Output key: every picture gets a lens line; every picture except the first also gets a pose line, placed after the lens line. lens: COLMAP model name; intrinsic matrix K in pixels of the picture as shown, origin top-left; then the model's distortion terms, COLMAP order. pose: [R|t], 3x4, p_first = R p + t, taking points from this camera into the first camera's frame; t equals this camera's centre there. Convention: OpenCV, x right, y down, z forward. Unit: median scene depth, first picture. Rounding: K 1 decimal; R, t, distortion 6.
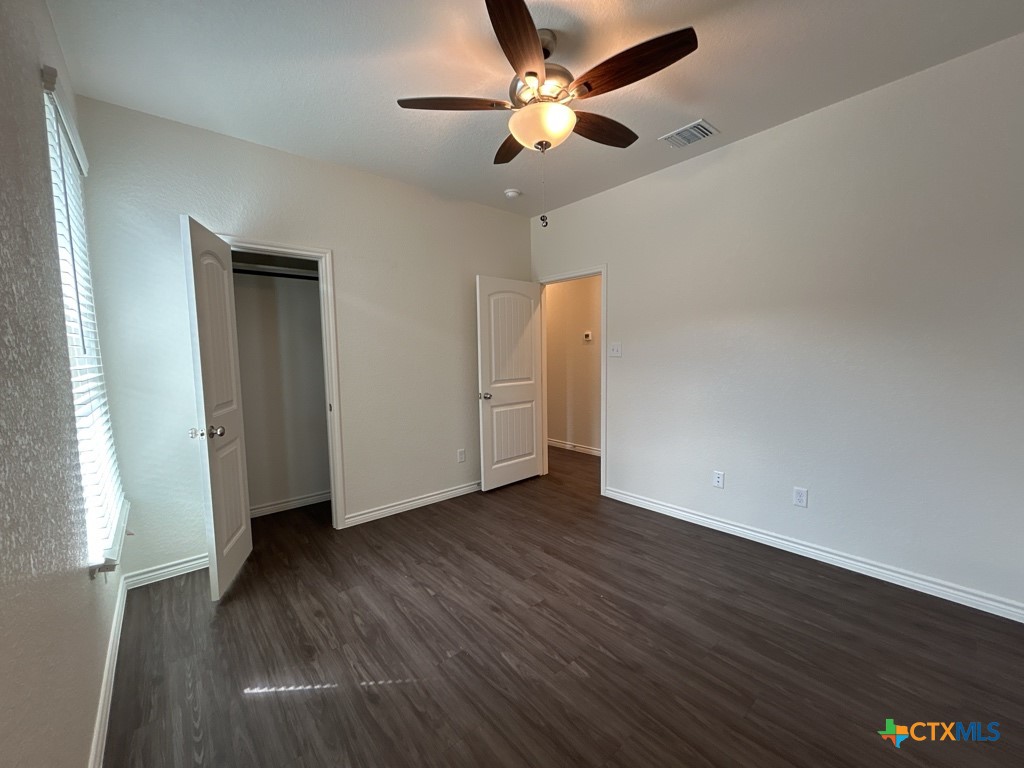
lens RADIAL K [[412.5, 0, 505.7], [0, 412.5, 385.5], [0, 0, 1]] dist [0.001831, 0.001008]
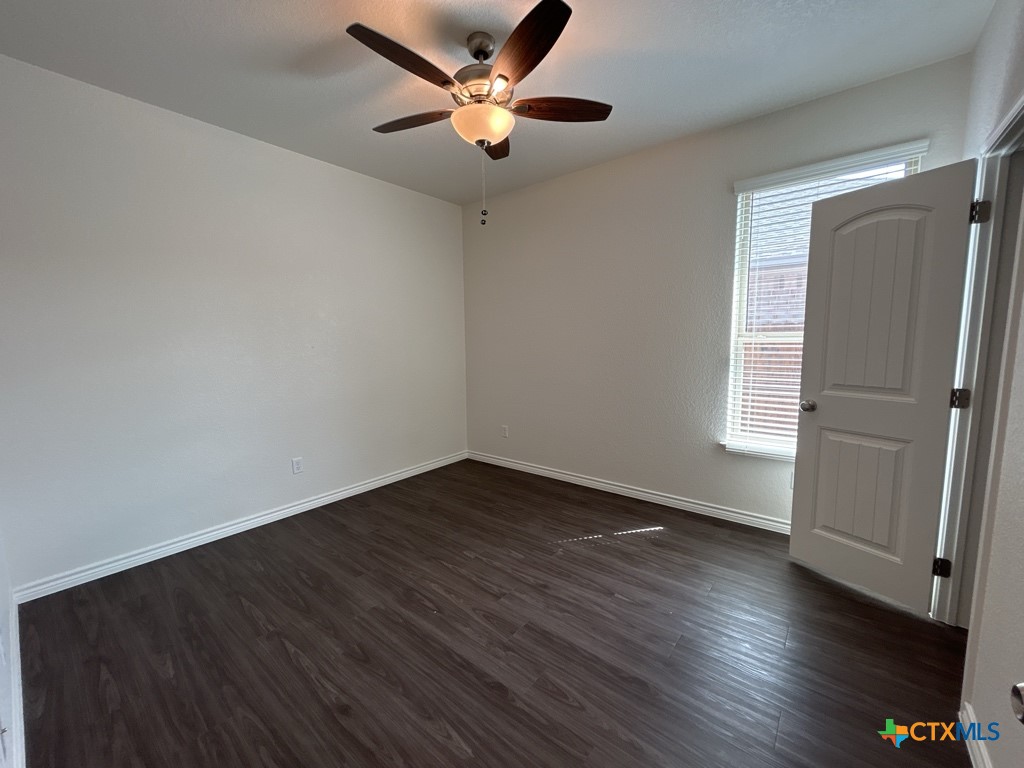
lens RADIAL K [[412.5, 0, 505.3], [0, 412.5, 382.9], [0, 0, 1]] dist [0.001831, 0.001008]
pose [[-0.983423, 0.051385, -0.173894, 0.178130], [0.017368, 0.981291, 0.191745, -0.126699], [0.180494, 0.185546, -0.965916, 1.514135]]
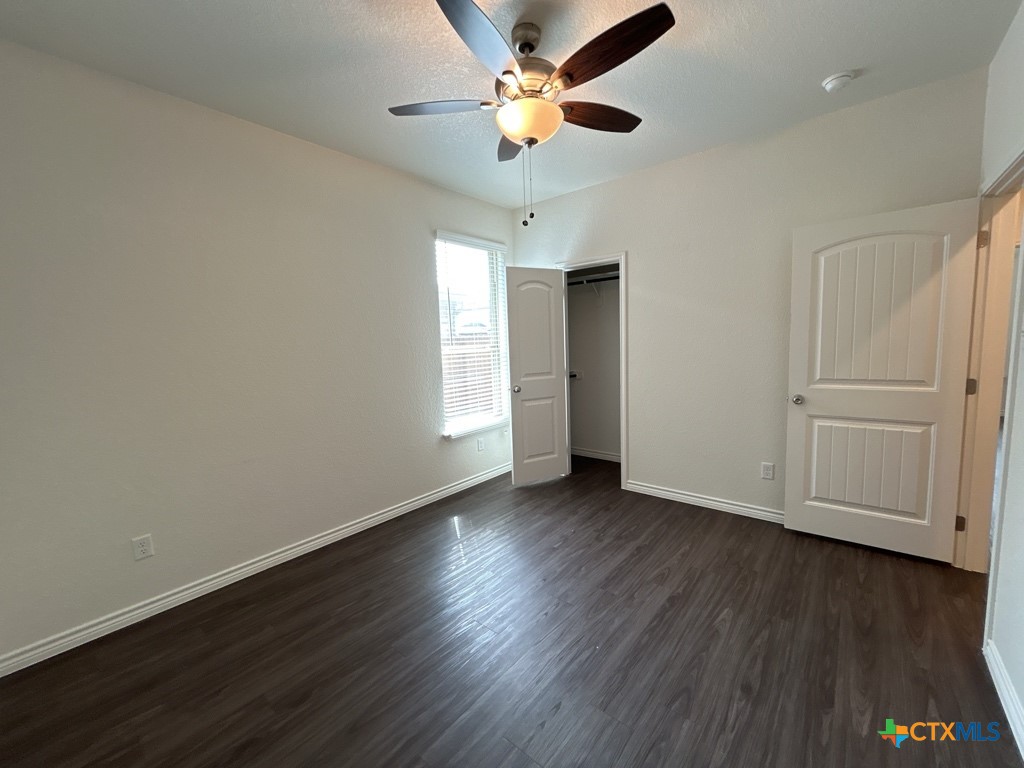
lens RADIAL K [[412.5, 0, 519.1], [0, 412.5, 385.4], [0, 0, 1]] dist [0.001831, 0.001008]
pose [[0.176789, 0.116891, -0.977283, 0.792939], [-0.048766, 0.992744, 0.109919, -0.074772], [0.983040, 0.028225, 0.181207, 0.572202]]
